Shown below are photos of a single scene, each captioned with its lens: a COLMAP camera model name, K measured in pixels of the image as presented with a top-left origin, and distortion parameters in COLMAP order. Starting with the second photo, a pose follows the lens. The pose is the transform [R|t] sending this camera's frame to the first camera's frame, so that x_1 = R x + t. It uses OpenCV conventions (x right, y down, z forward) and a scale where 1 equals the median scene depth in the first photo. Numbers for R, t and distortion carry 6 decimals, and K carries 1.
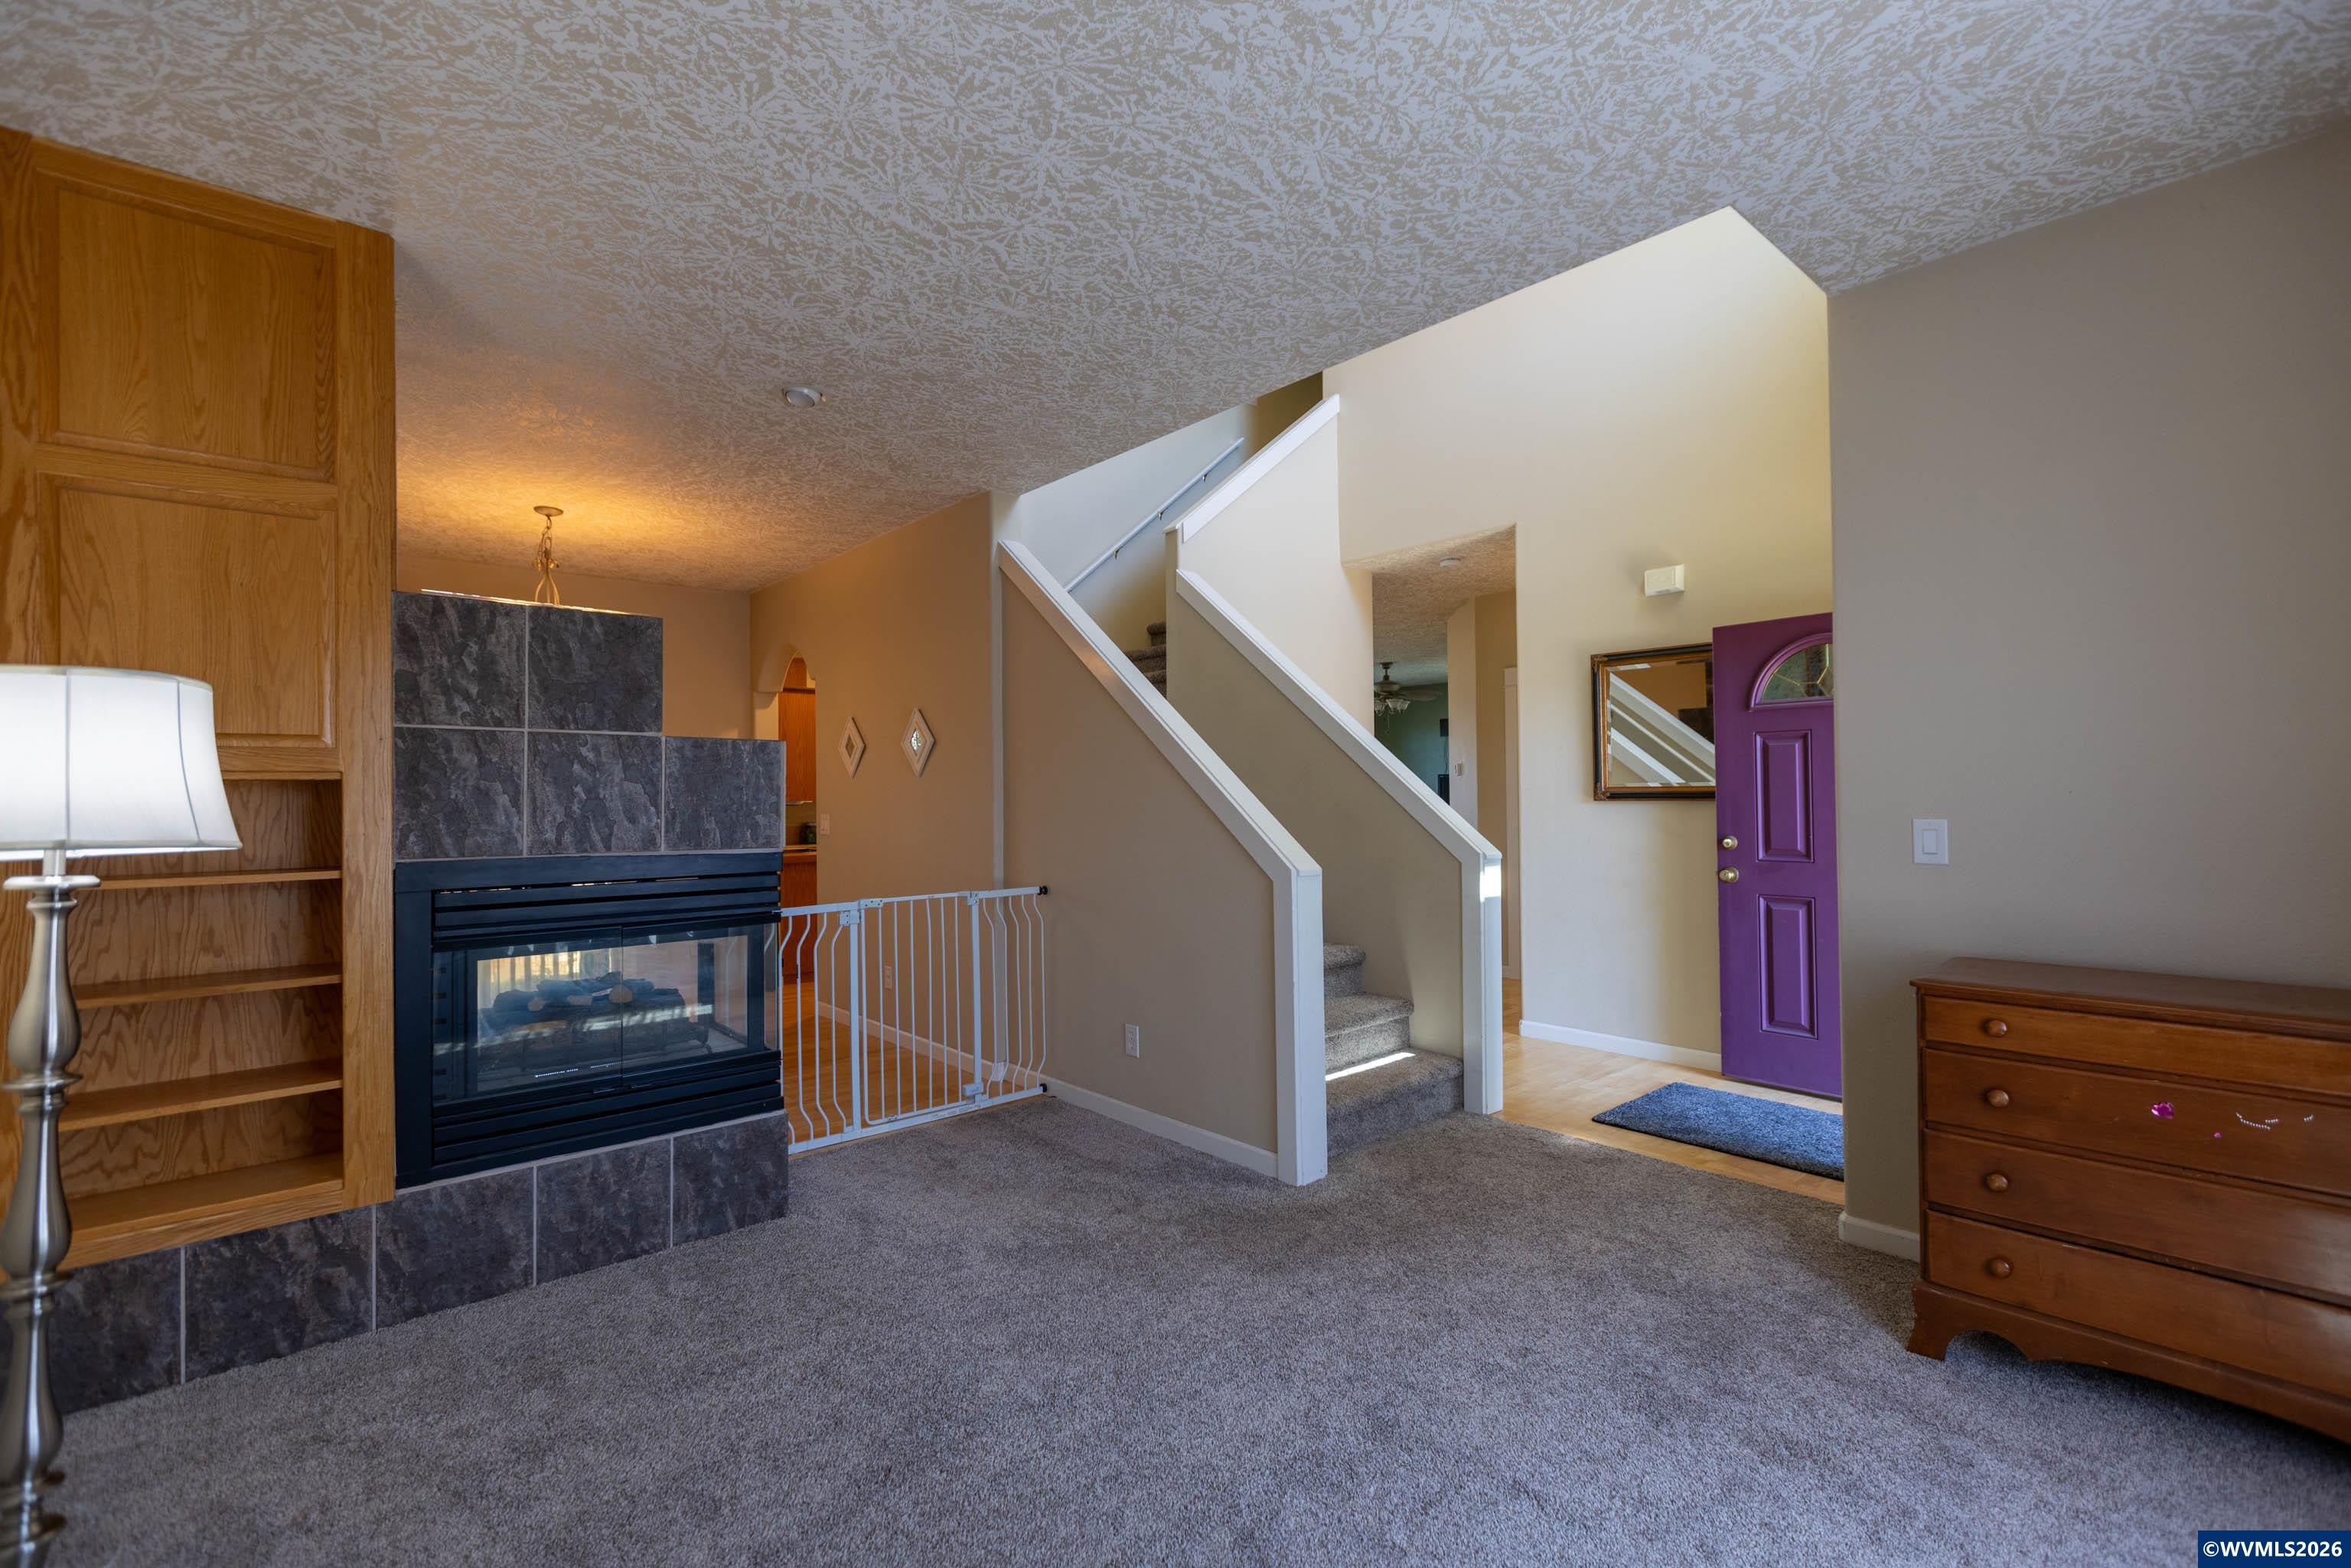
lens RADIAL K [[1062.1, 0, 1180.8], [0, 1062.1, 783.1], [0, 0, 1]] dist [0.000738, -0.000184]
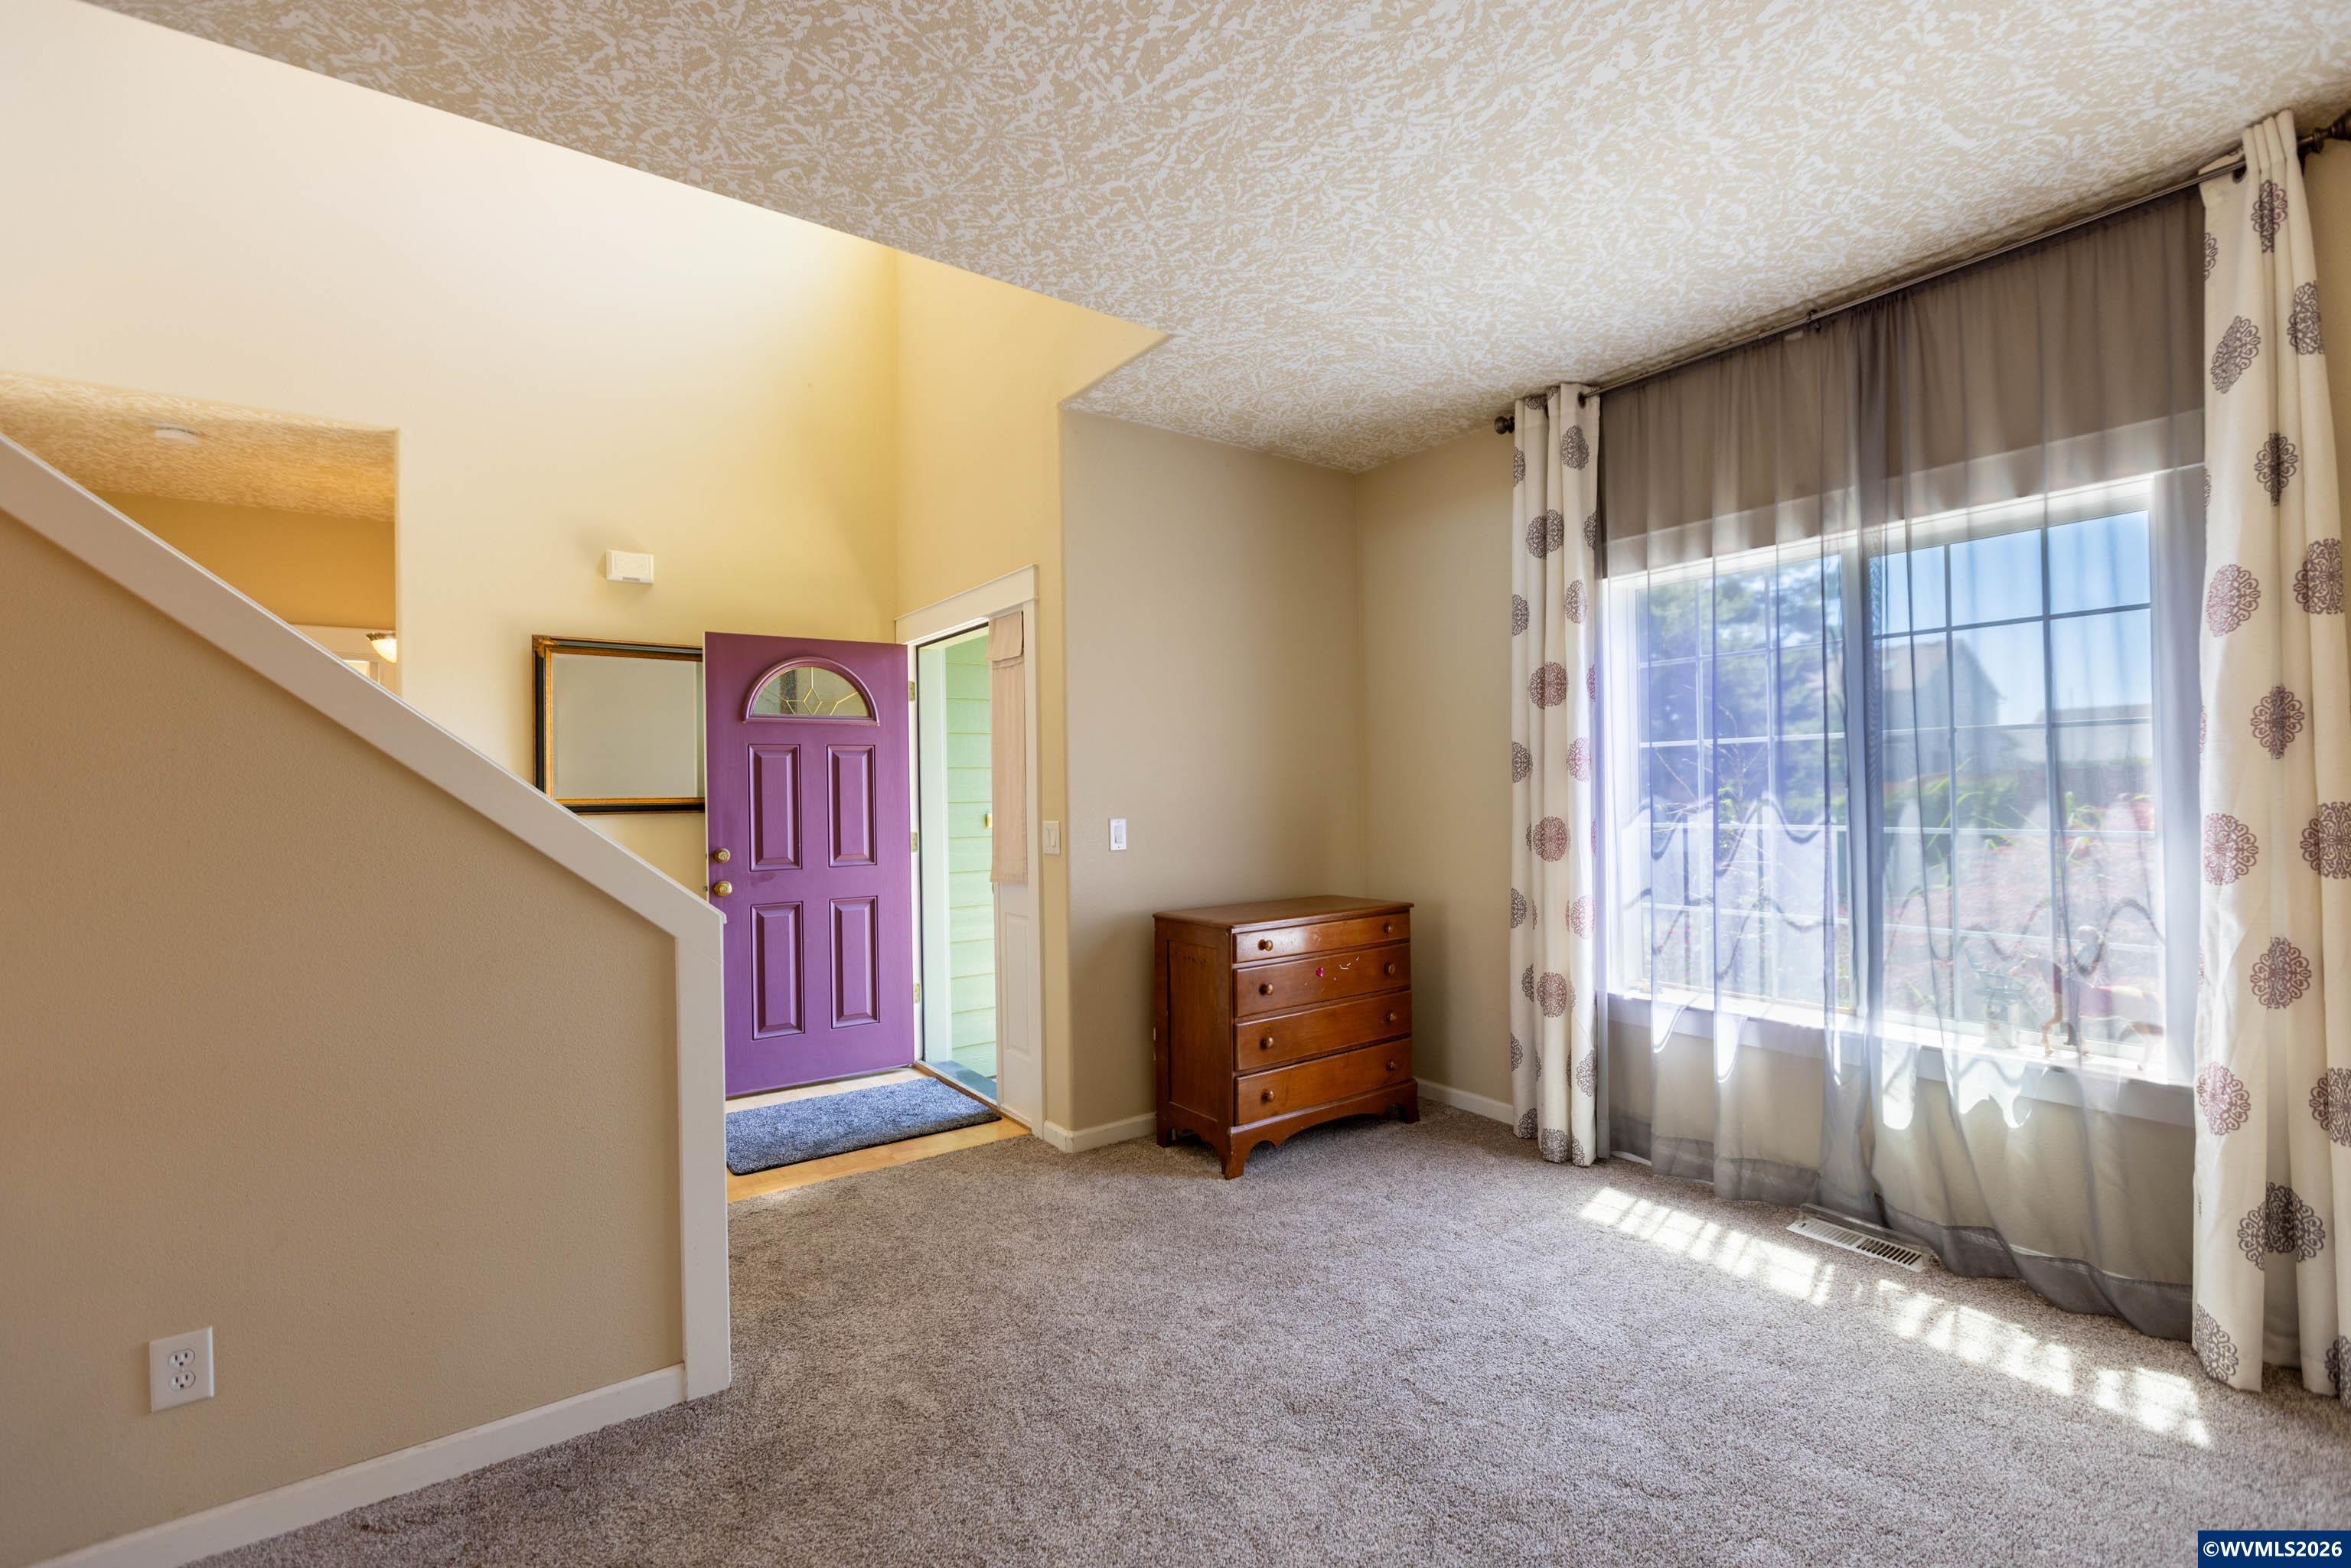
lens RADIAL K [[1049.0, 0, 1178.1], [0, 1049.0, 780.4], [0, 0, 1]] dist [-0.000115, -0.000525]
pose [[0.081880, 0.021724, 0.996405, -0.448251], [0.002305, 0.999756, -0.021987, 0.010399], [-0.996640, 0.004097, 0.081809, 0.555331]]
